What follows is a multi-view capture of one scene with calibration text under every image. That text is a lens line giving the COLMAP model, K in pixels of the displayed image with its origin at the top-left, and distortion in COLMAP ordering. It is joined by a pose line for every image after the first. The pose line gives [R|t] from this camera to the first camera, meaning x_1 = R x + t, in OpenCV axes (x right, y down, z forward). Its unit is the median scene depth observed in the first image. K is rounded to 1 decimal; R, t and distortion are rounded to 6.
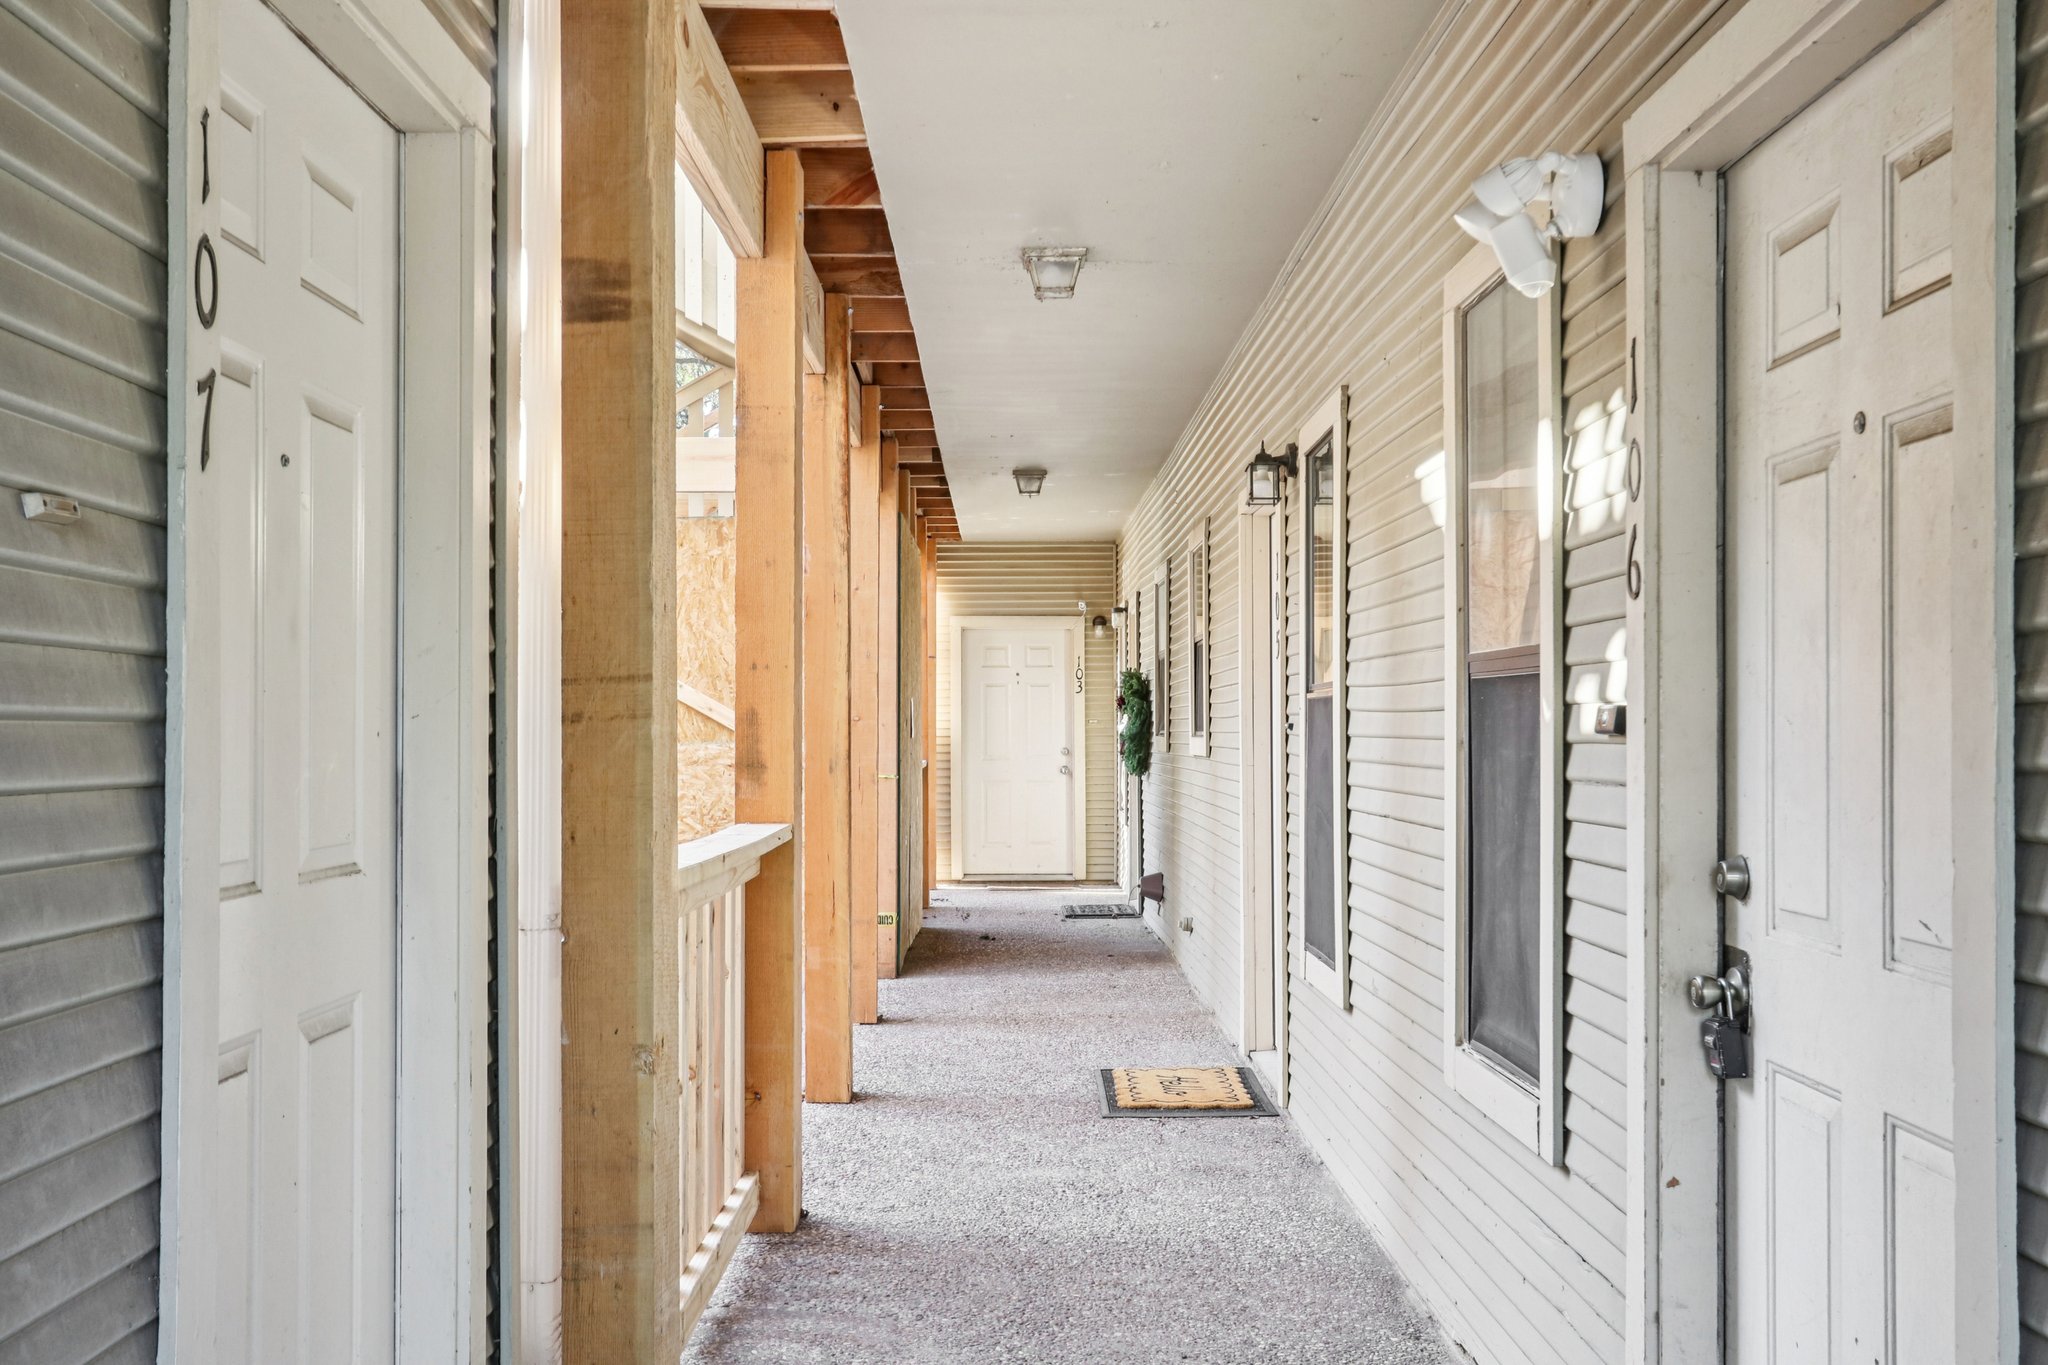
lens RADIAL K [[2097.9, 0, 1023.9], [0, 2097.9, 687.8], [0, 0, 1]] dist [0.001632, 0.000000]
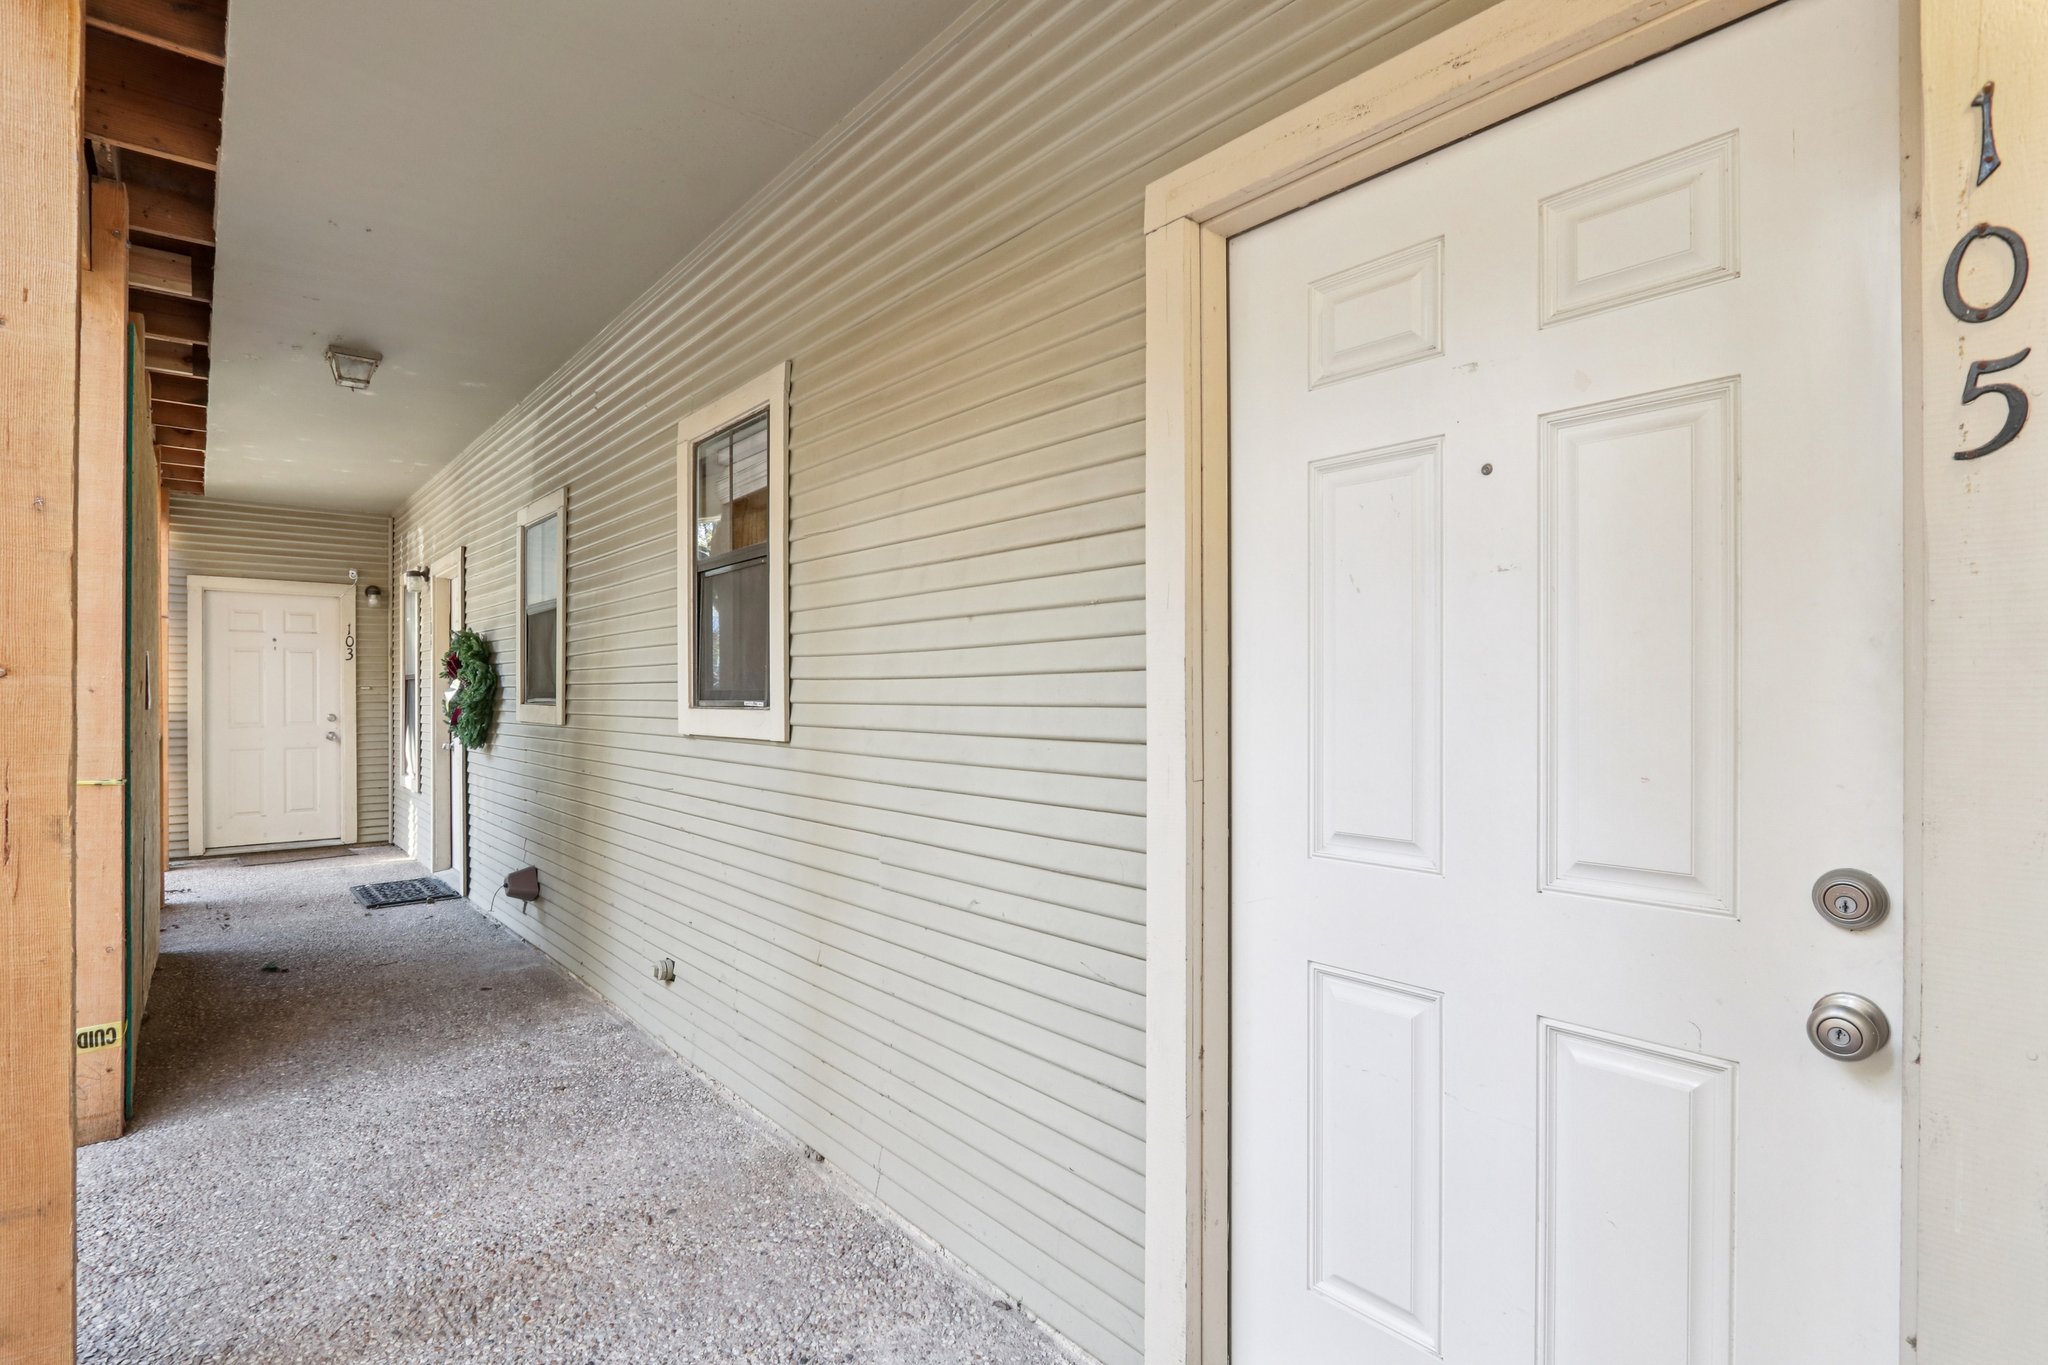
lens RADIAL K [[1014.9, 0, 1020.1], [0, 1014.9, 695.7], [0, 0, 1]] dist [-0.005998, -0.000641]
pose [[0.779006, 0.001281, 0.627016, -0.034671], [-0.014046, 0.999783, 0.015408, 0.009444], [-0.626860, -0.020810, 0.778854, 0.513751]]
